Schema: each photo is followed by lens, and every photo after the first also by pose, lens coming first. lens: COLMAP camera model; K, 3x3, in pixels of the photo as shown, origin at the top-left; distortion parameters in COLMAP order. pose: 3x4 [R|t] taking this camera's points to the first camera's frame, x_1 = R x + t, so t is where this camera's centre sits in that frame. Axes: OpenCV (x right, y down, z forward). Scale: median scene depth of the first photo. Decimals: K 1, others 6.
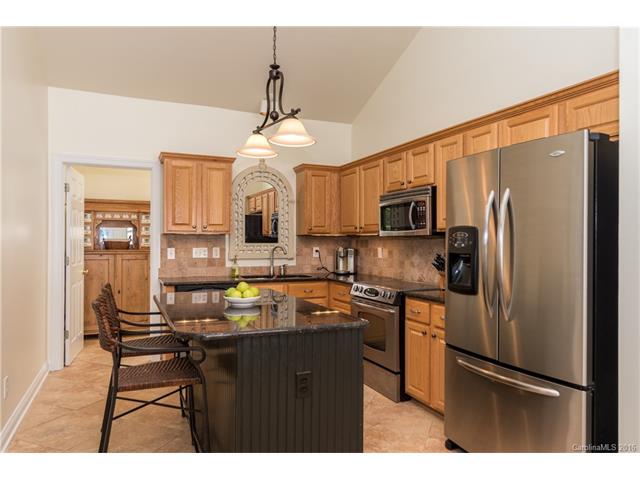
lens RADIAL K [[463.7, 0, 319.4], [0, 463.7, 241.9], [0, 0, 1]] dist [0.027930, -0.006197]
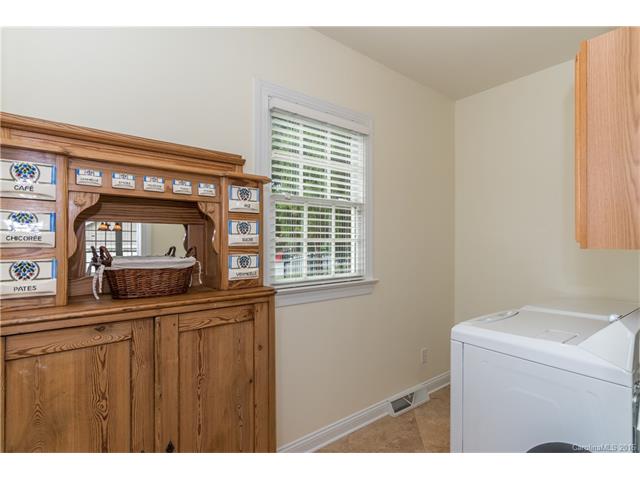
lens RADIAL K [[327.2, 0, 320.9], [0, 327.2, 241.0], [0, 0, 1]] dist [0.003439, 0.000163]
pose [[0.963983, -0.003172, 0.265943, -0.393017], [0.003757, 0.999992, -0.001690, -0.018432], [-0.265936, 0.002628, 0.963987, 0.781858]]
